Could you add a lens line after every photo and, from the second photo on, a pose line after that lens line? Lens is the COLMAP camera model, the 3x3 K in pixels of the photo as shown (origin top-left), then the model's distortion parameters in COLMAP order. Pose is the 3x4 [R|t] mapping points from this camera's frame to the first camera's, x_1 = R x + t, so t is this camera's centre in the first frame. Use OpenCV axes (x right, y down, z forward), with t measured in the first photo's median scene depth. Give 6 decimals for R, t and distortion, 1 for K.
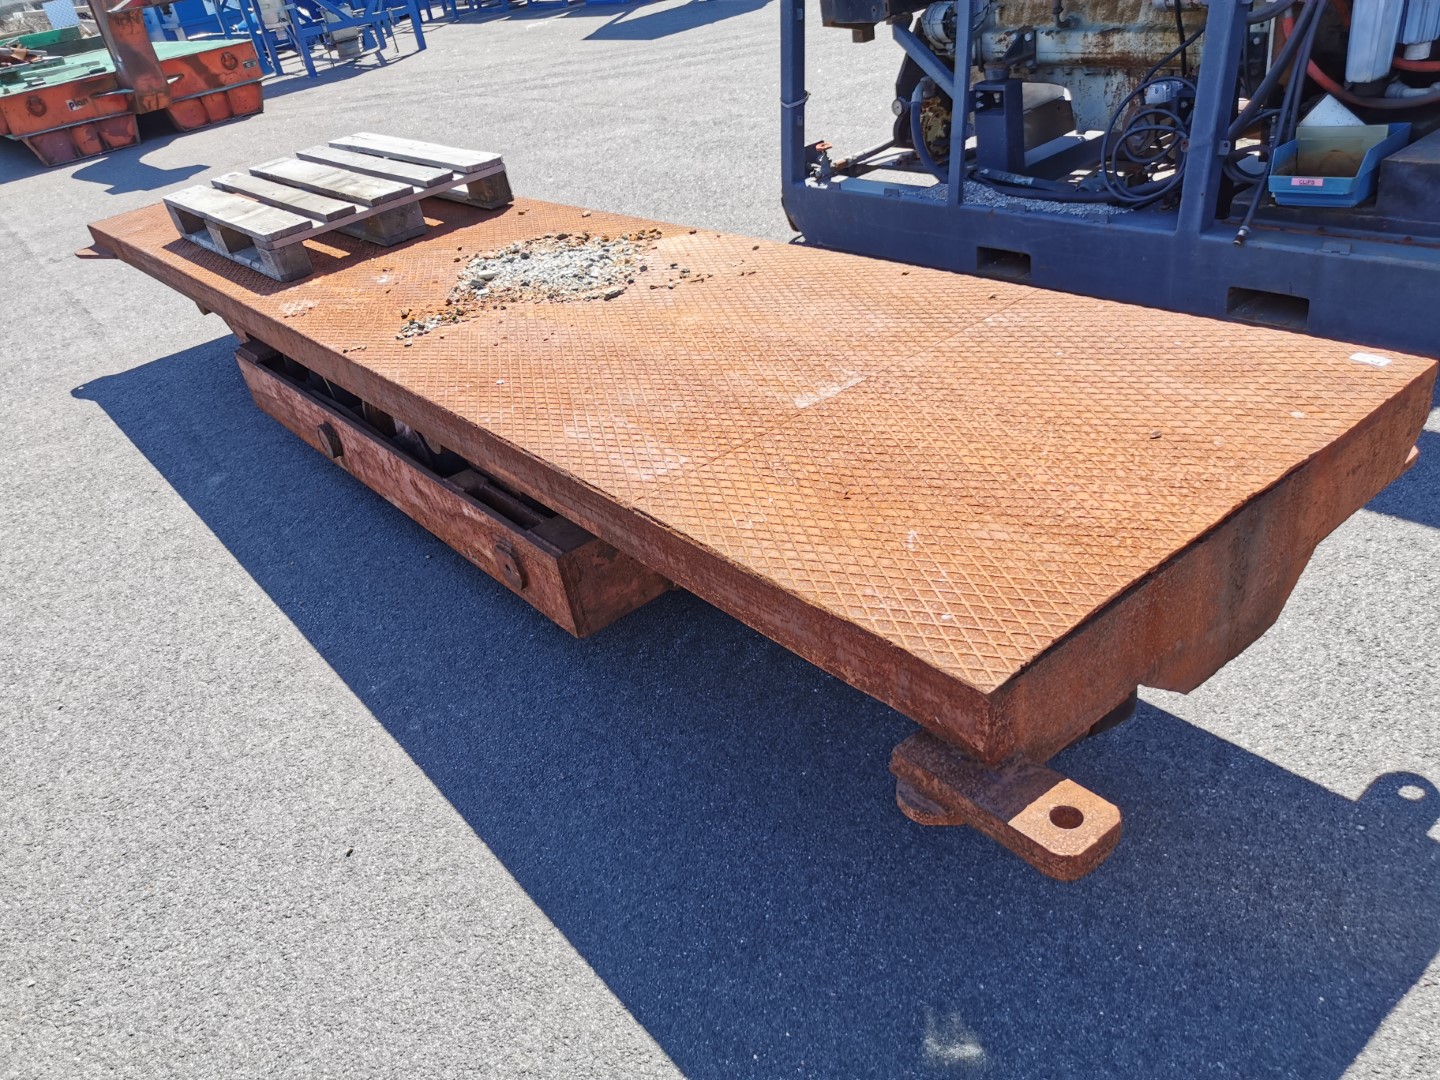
lens RADIAL K [[1125.3, 0, 717.9], [0, 1125.3, 543.4], [0, 0, 1]] dist [0.026057, -0.007081]
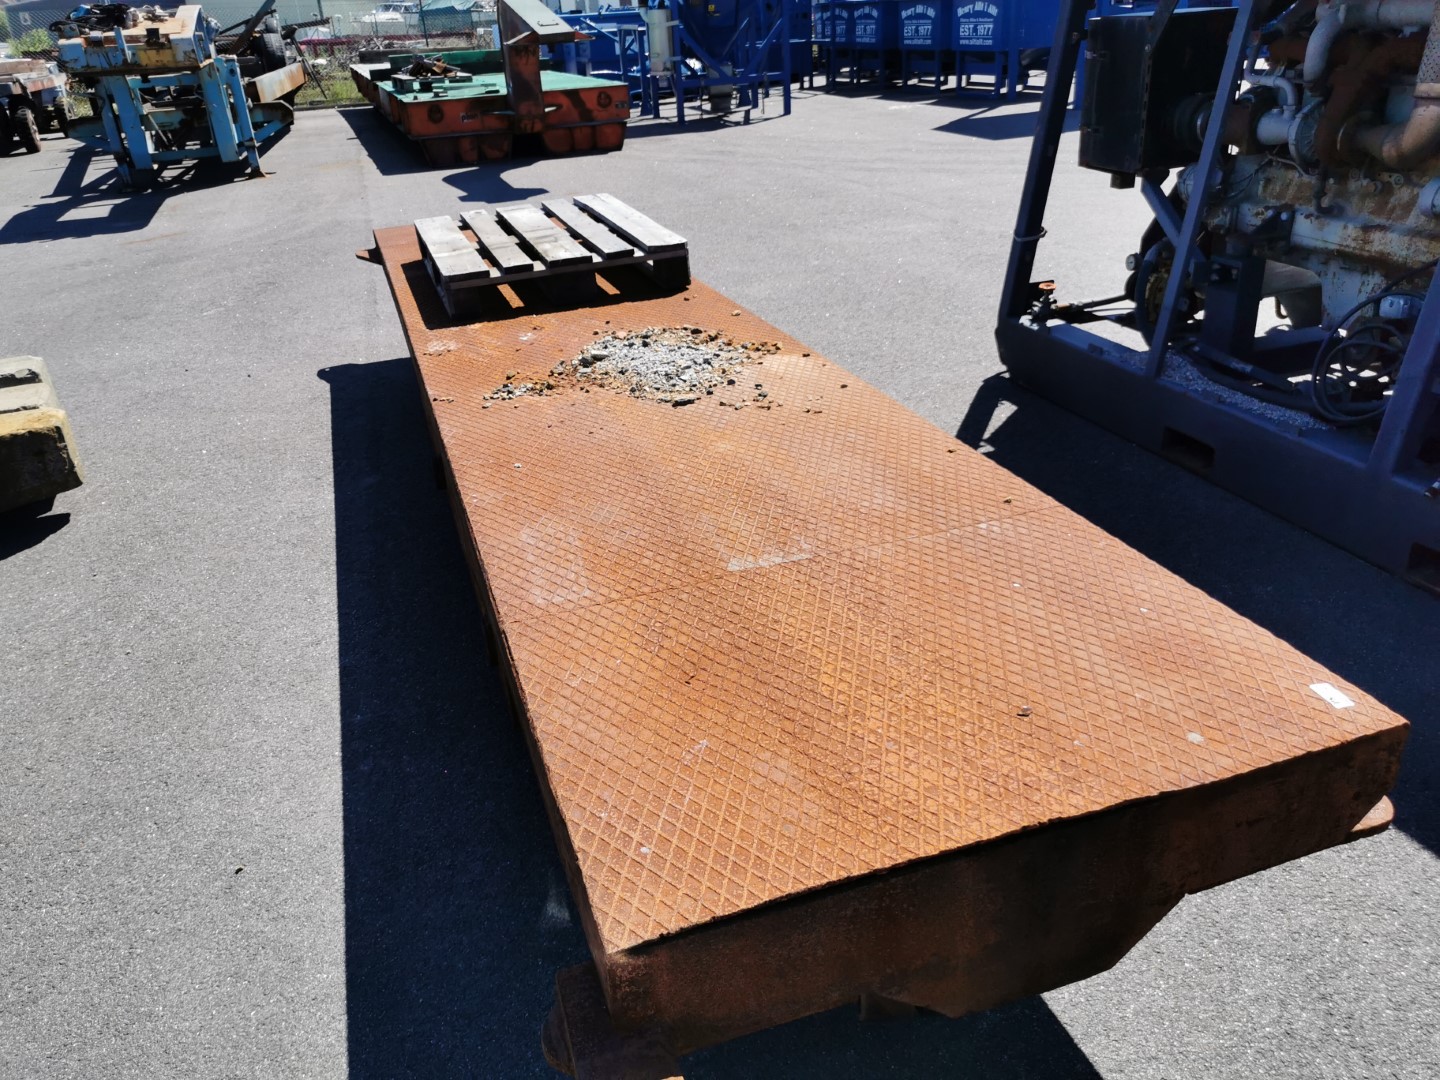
lens RADIAL K [[1125.3, 0, 717.9], [0, 1125.3, 543.4], [0, 0, 1]] dist [0.026057, -0.007081]
pose [[0.935672, 0.246592, -0.252408, 0.152527], [-0.259866, 0.965435, -0.020129, -0.061560], [0.238720, 0.084426, 0.967411, 0.037422]]
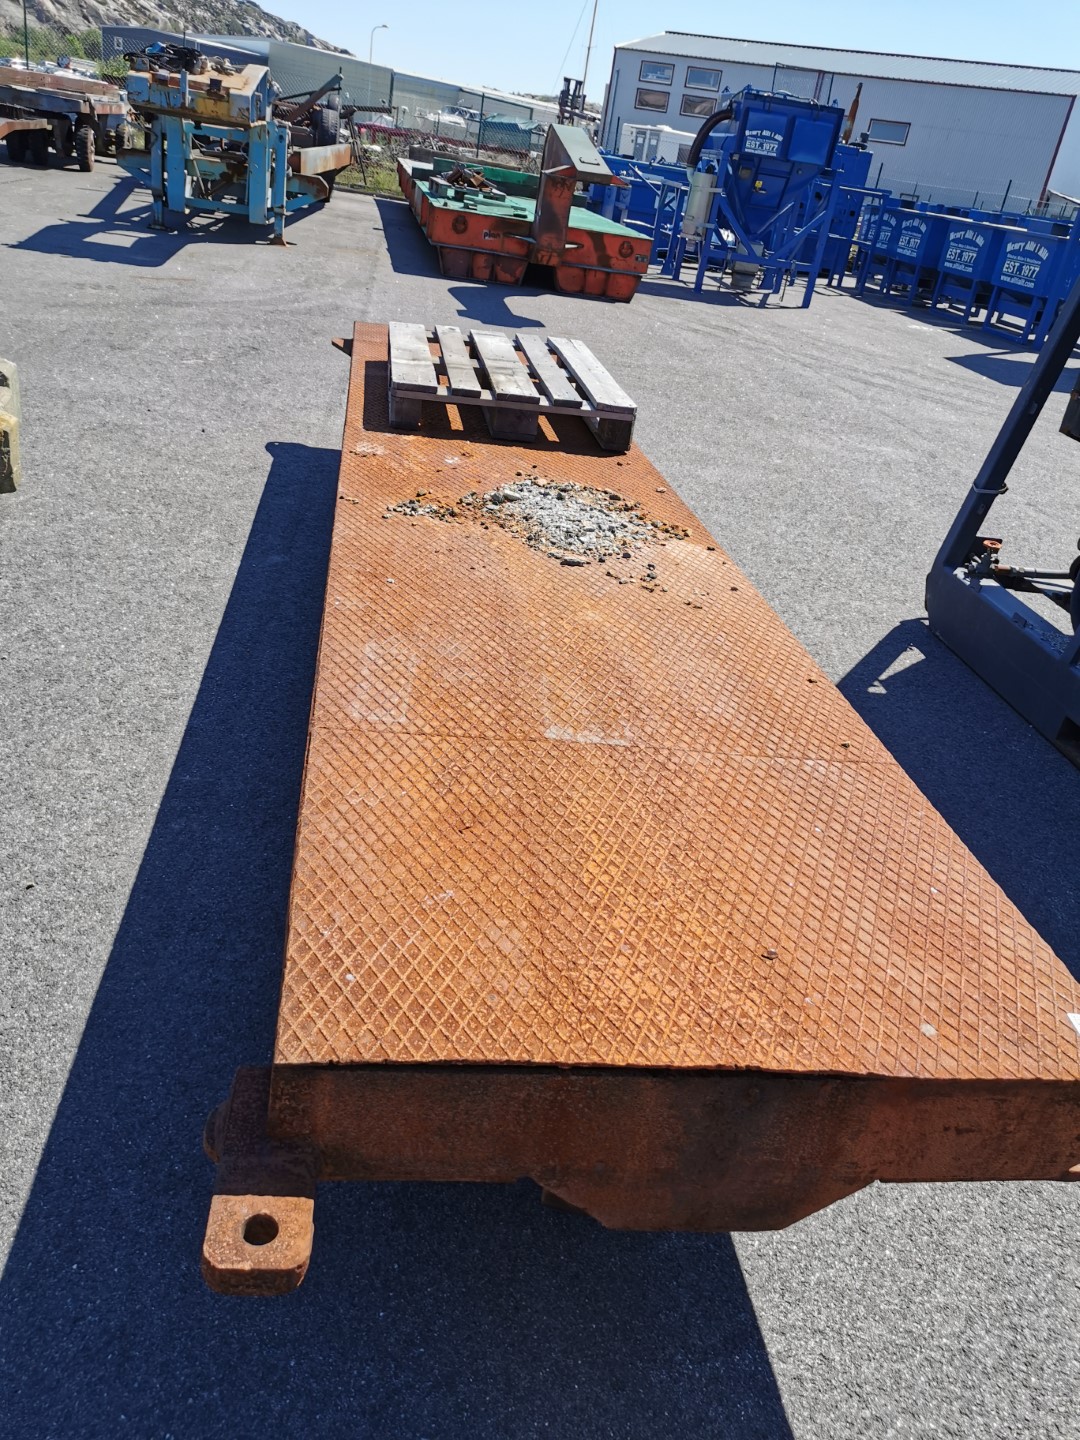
lens RADIAL K [[1125.3, 0, 530.7], [0, 1125.3, 715.9], [0, 0, 1]] dist [0.026057, -0.007081]
pose [[0.810076, 0.490029, -0.321945, 0.184328], [-0.509192, 0.860195, 0.028069, -0.079307], [0.290690, 0.141193, 0.946342, 0.046924]]
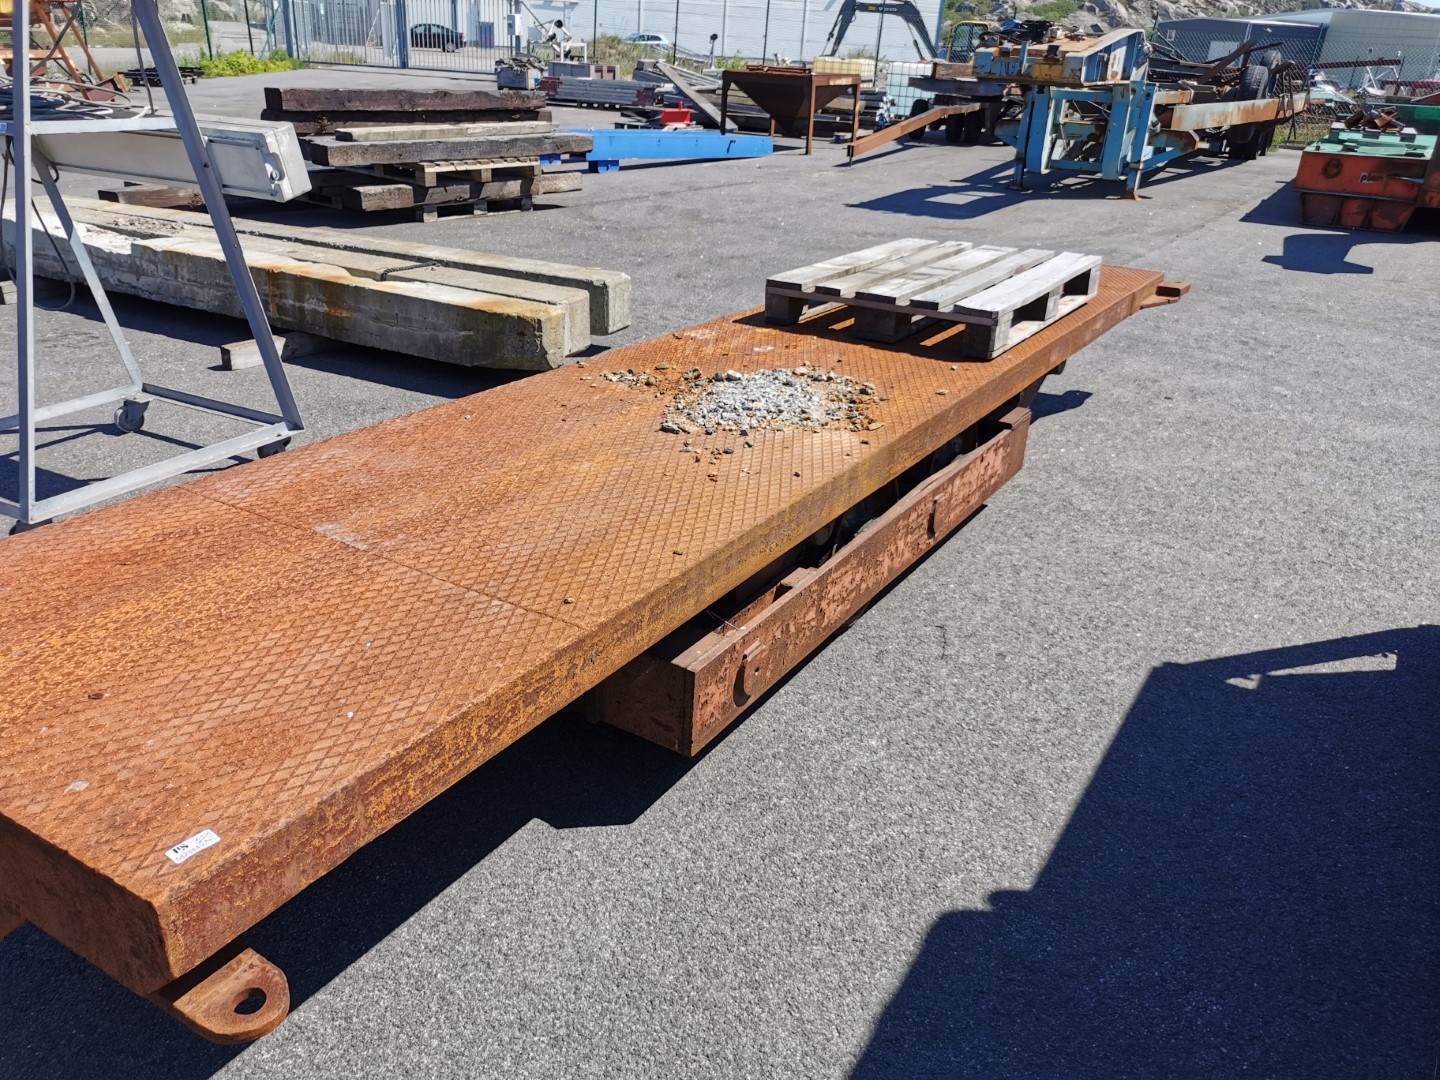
lens RADIAL K [[1125.3, 0, 717.9], [0, 1125.3, 543.4], [0, 0, 1]] dist [0.026057, -0.007081]
pose [[0.333660, 0.546316, -0.768251, 0.511688], [-0.571504, 0.765341, 0.296035, -0.321531], [0.749702, 0.340284, 0.567585, 0.352970]]
